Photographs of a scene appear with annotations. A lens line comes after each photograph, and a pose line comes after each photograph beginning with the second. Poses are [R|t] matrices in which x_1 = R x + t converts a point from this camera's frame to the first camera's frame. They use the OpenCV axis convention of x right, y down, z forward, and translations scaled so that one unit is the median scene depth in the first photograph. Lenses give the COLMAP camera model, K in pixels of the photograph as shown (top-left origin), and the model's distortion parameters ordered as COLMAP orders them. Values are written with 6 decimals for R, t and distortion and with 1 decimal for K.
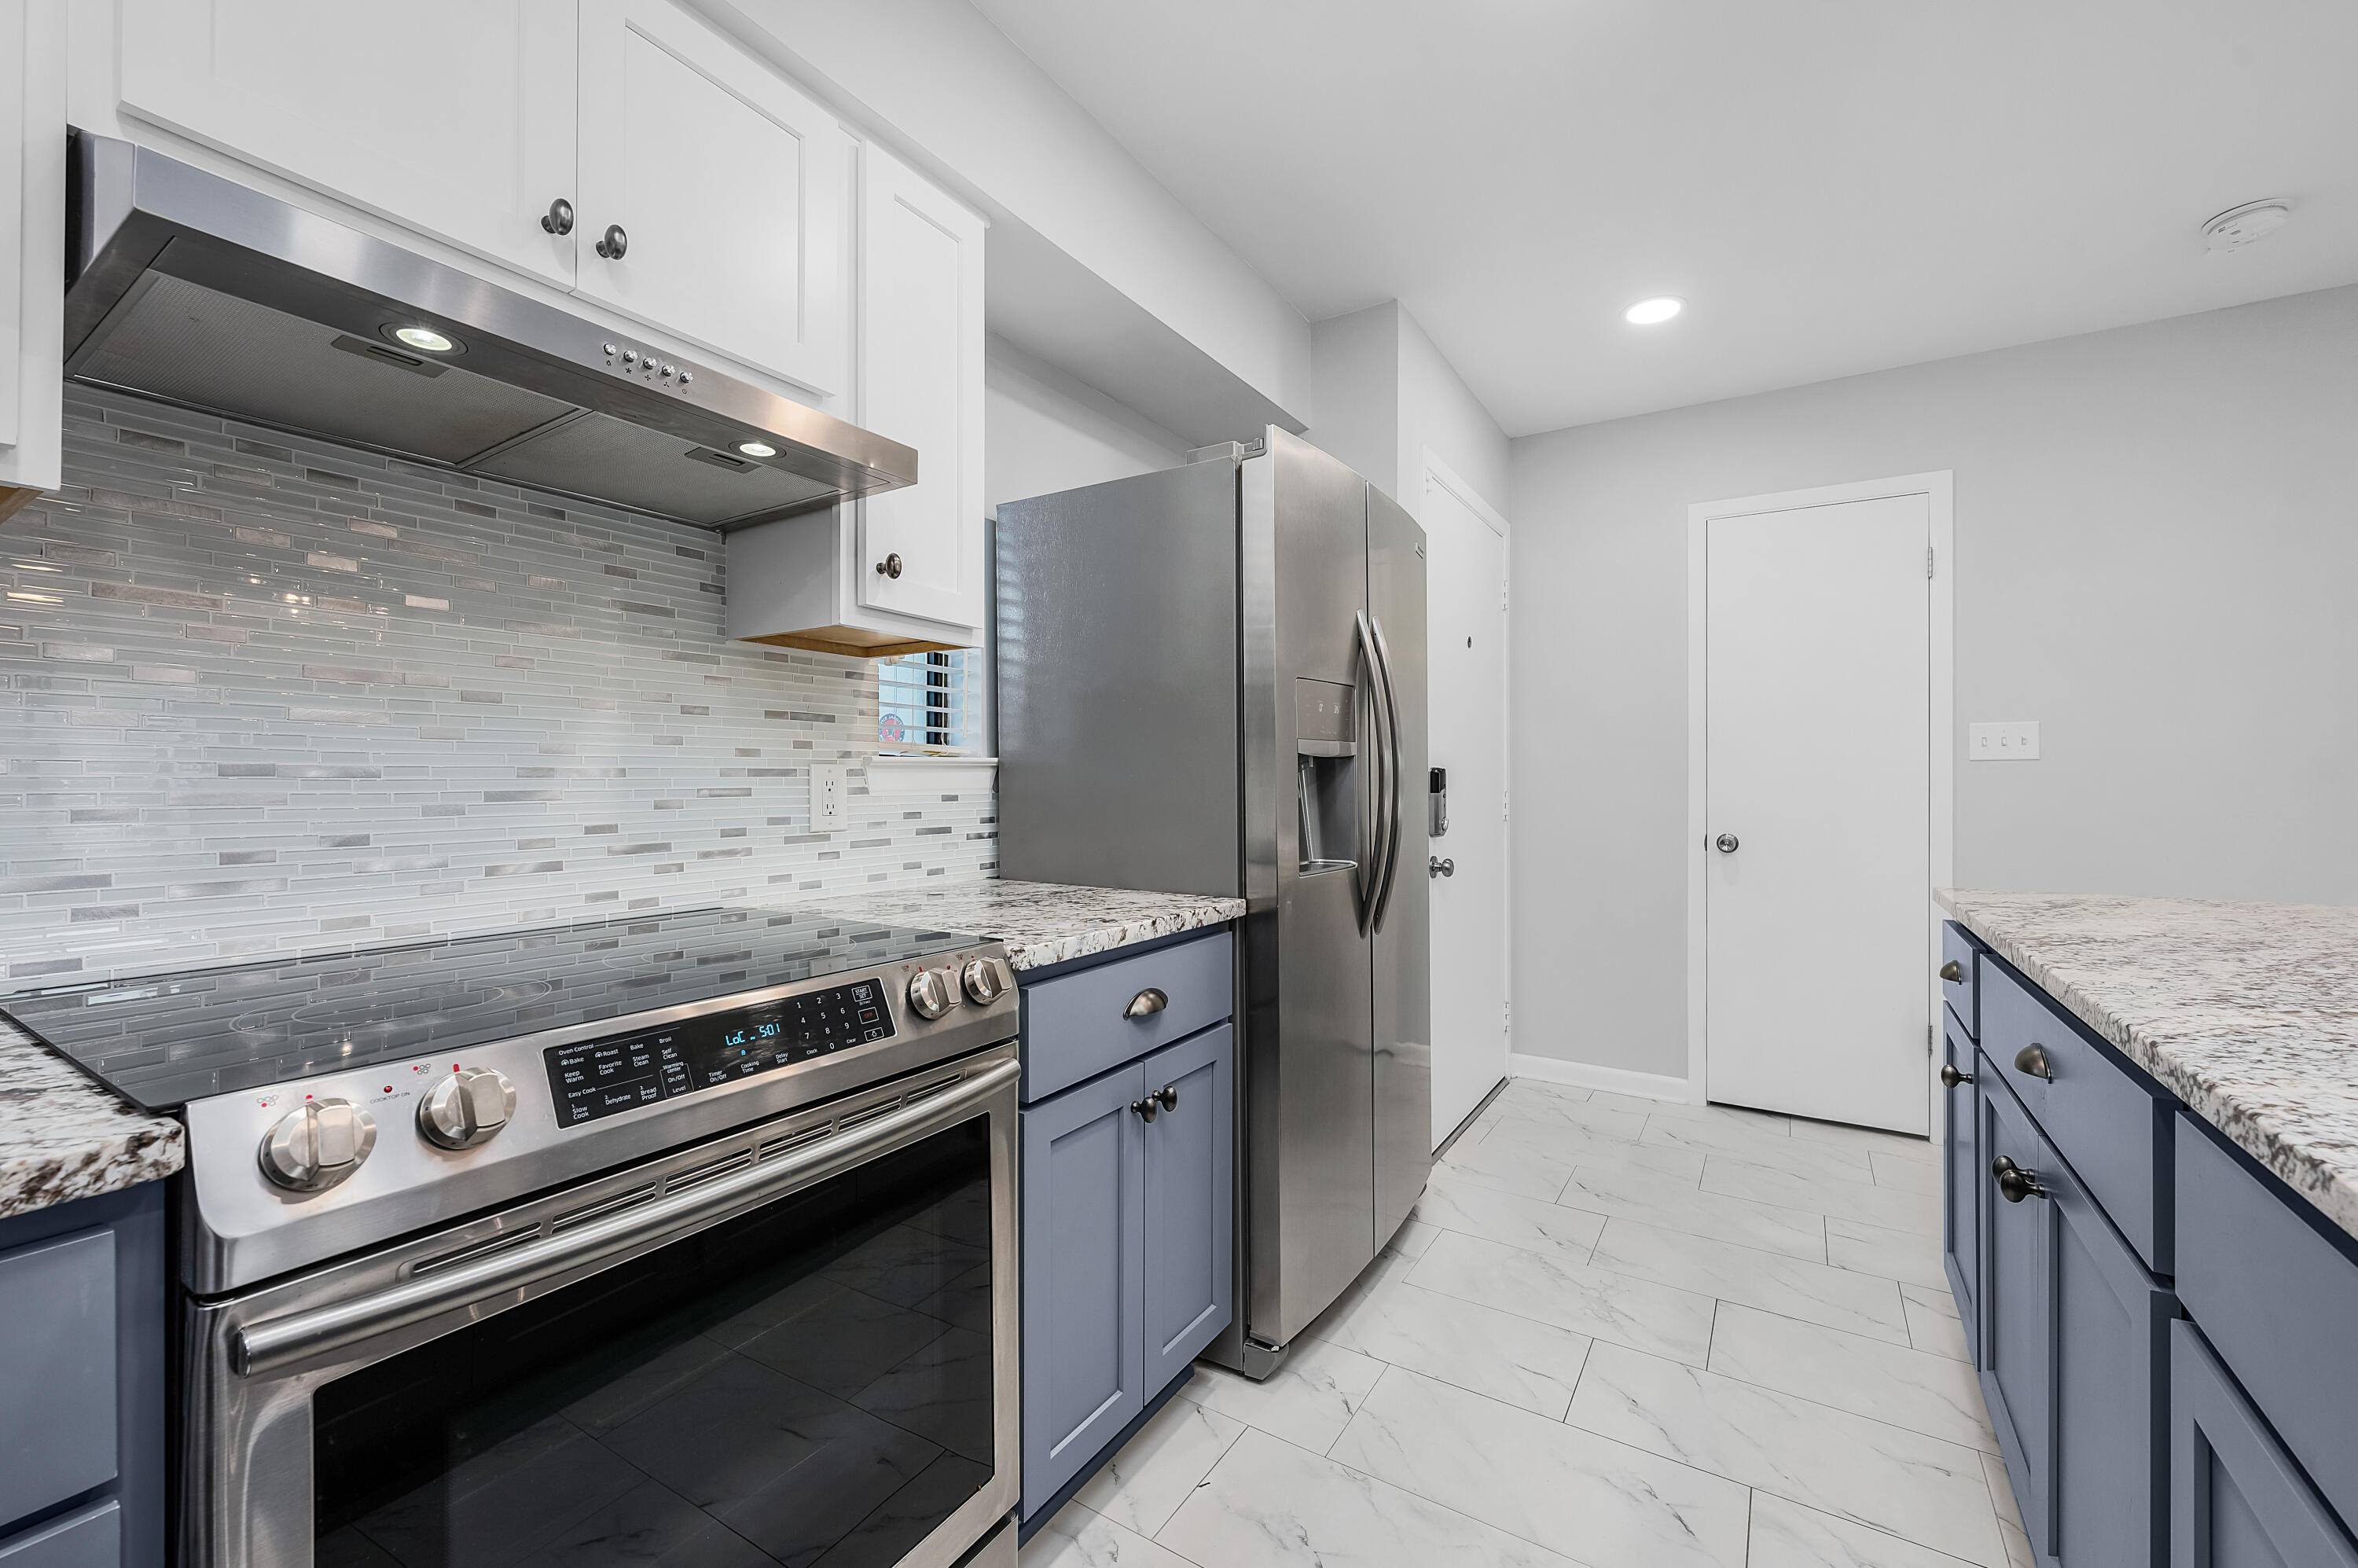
lens RADIAL K [[944.8, 0, 1181.3], [0, 944.8, 777.5], [0, 0, 1]] dist [-0.003494, 0.000564]
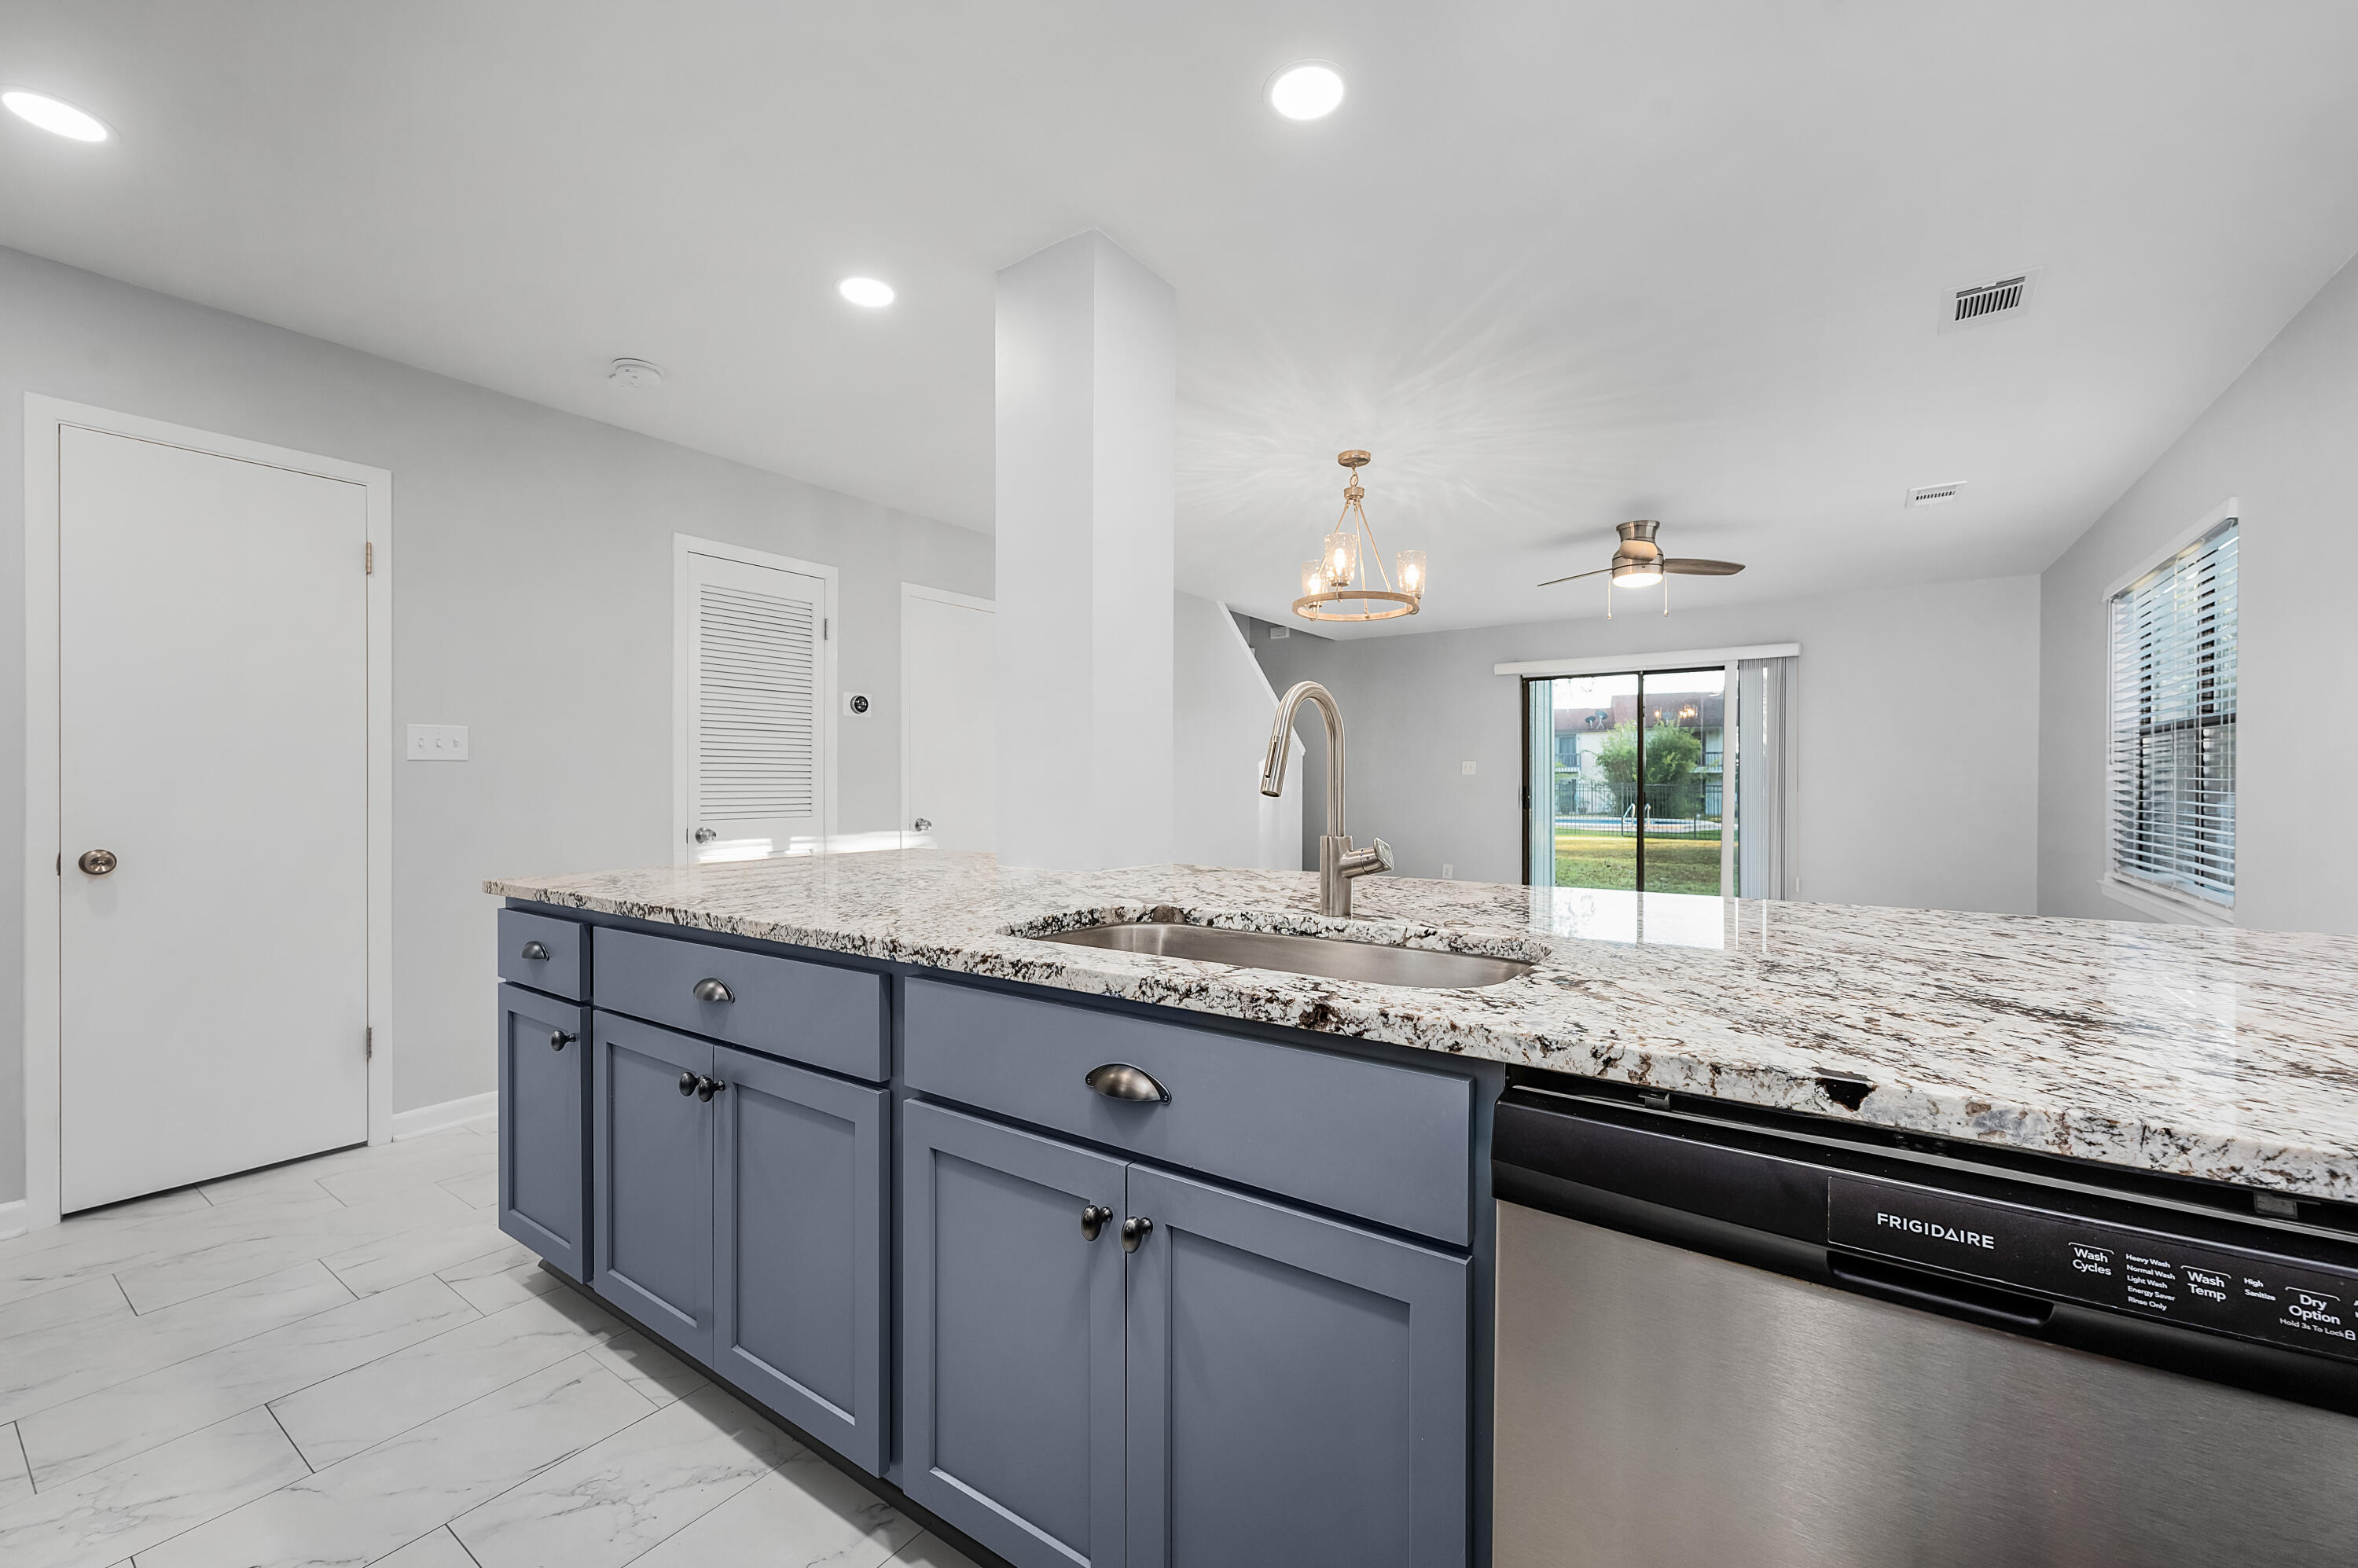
lens RADIAL K [[944.8, 0, 1183.8], [0, 944.8, 787.6], [0, 0, 1]] dist [-0.003494, 0.000564]
pose [[0.038697, -0.006621, 0.999229, -0.287174], [-0.004584, 0.999966, 0.006804, 0.001225], [-0.999240, -0.004843, 0.038666, 0.207357]]
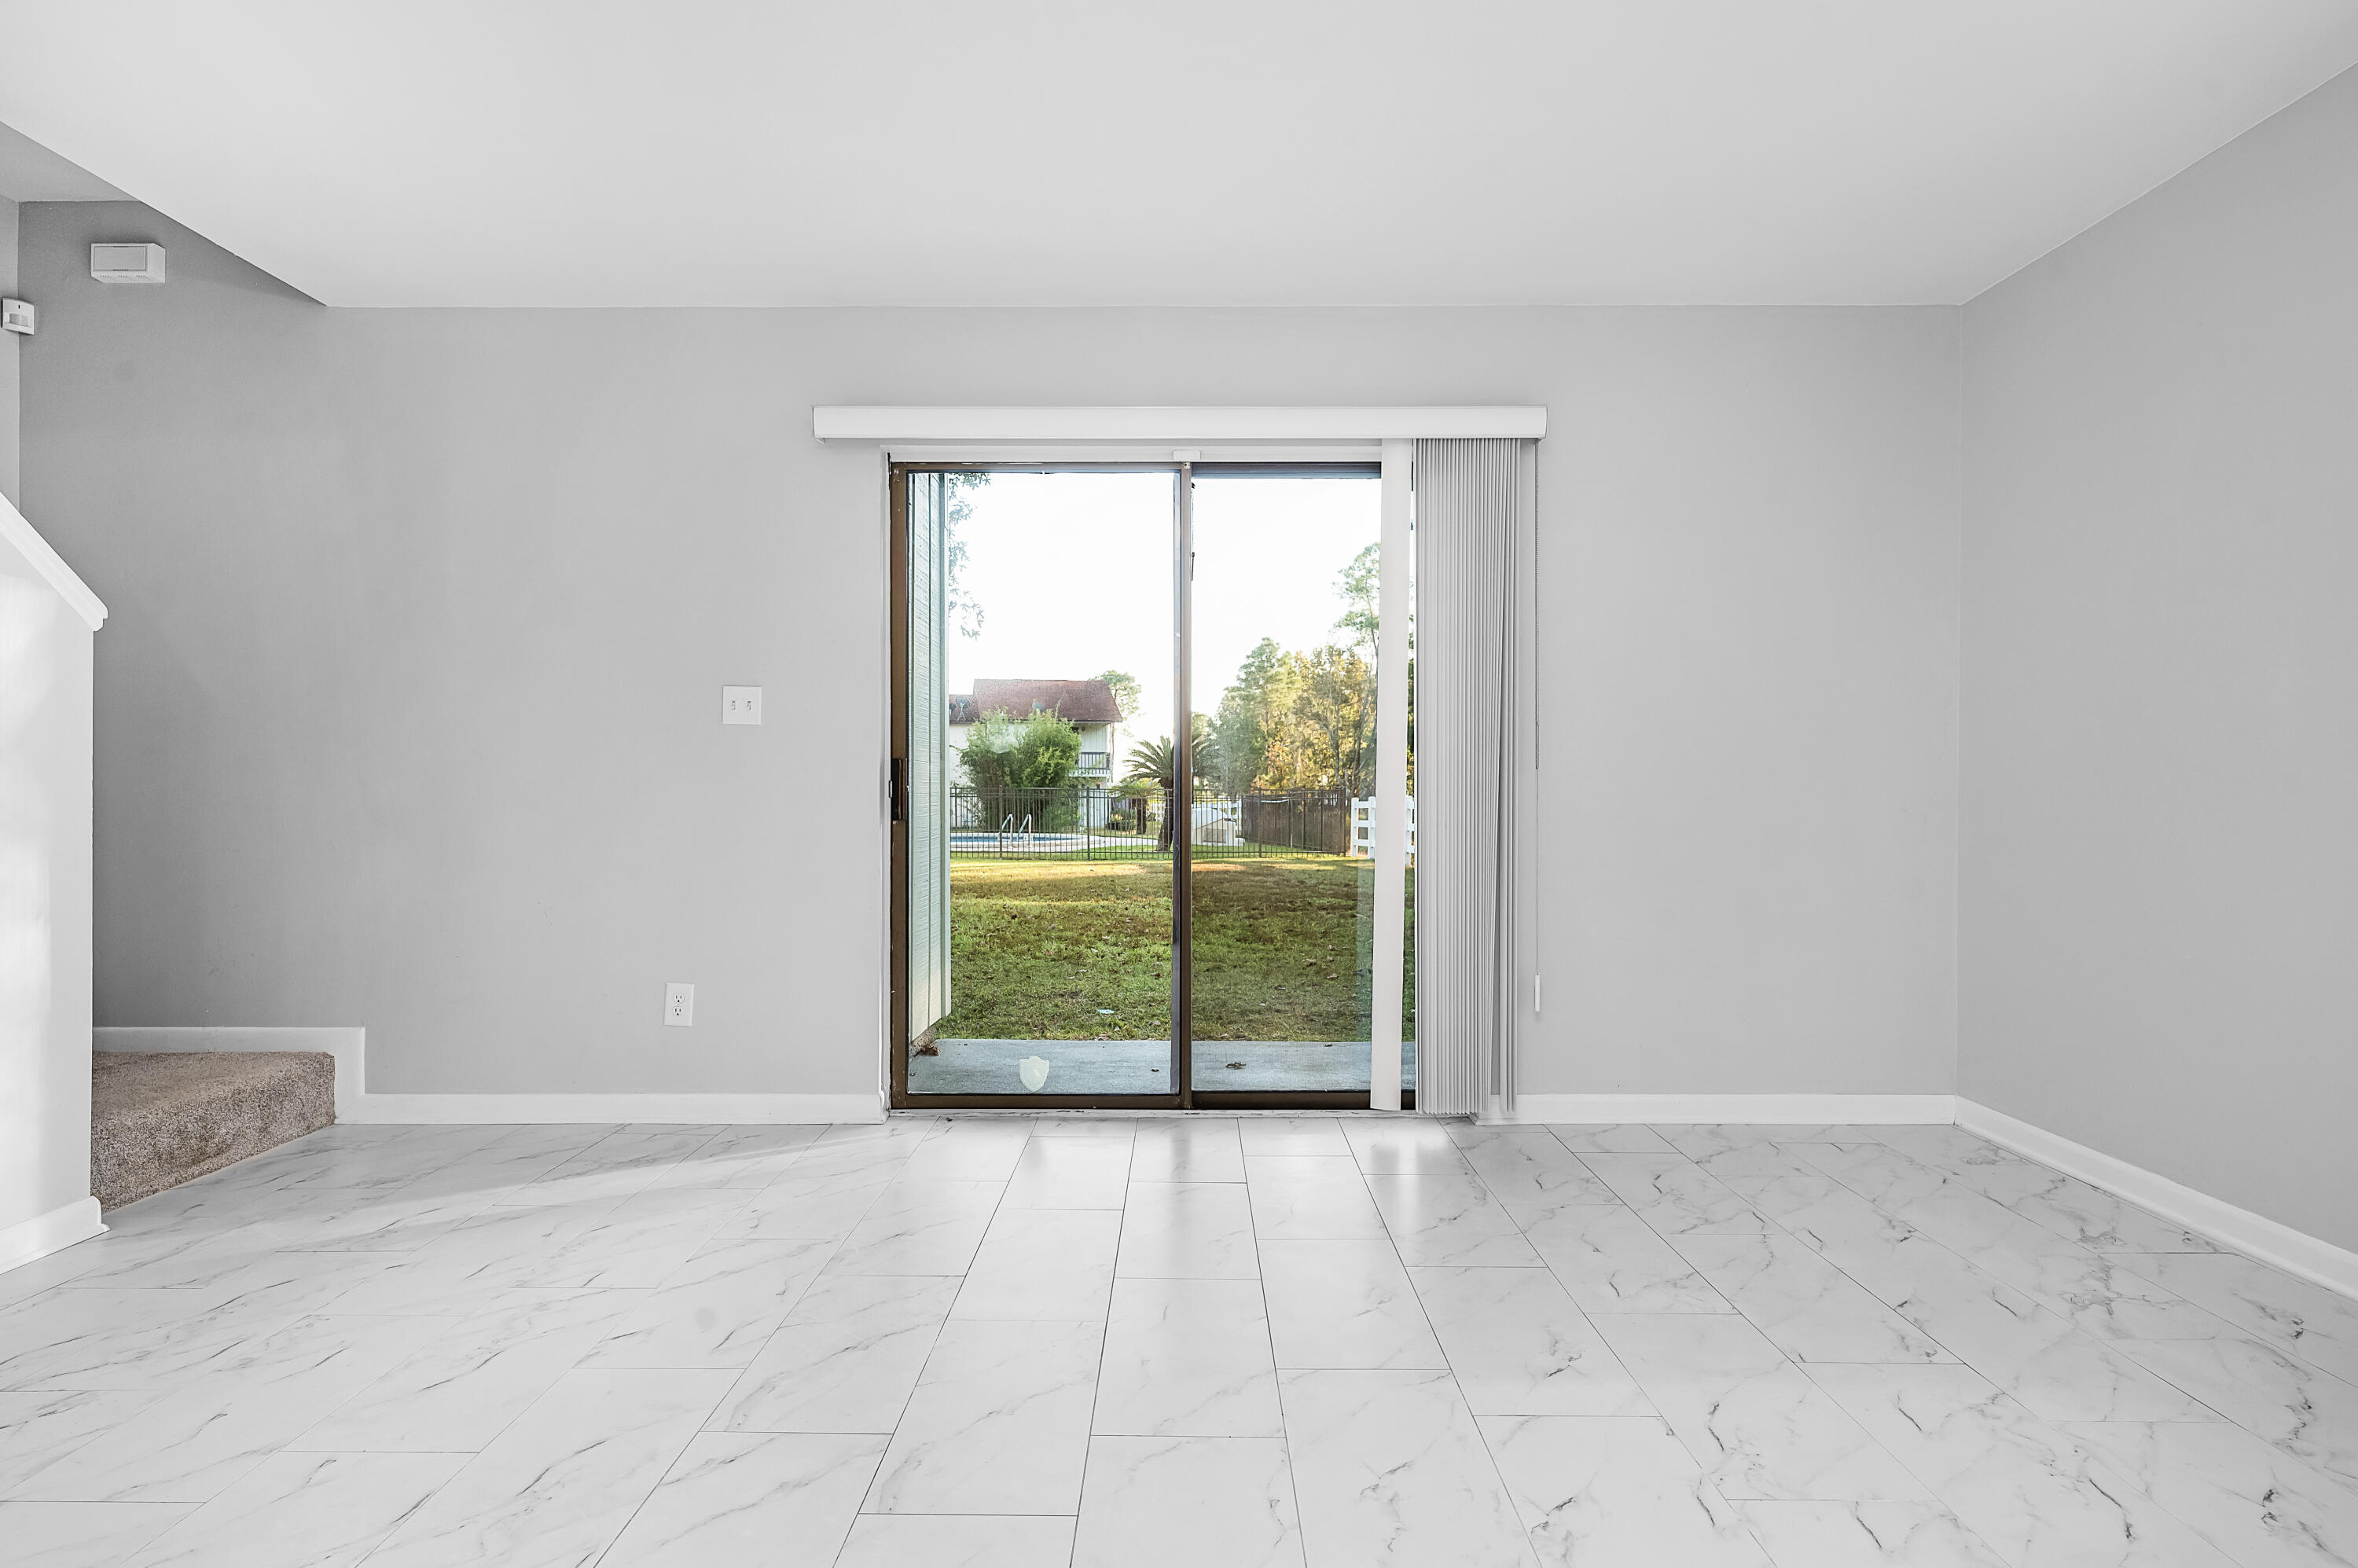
lens RADIAL K [[1202.4, 0, 1181.8], [0, 1202.4, 788.5], [0, 0, 1]] dist [-0.000352, -0.000604]
pose [[-0.534785, 0.000424, 0.844988, 2.489373], [-0.004737, 0.999983, -0.003499, 0.082808], [-0.844975, -0.005874, -0.534774, -0.615832]]
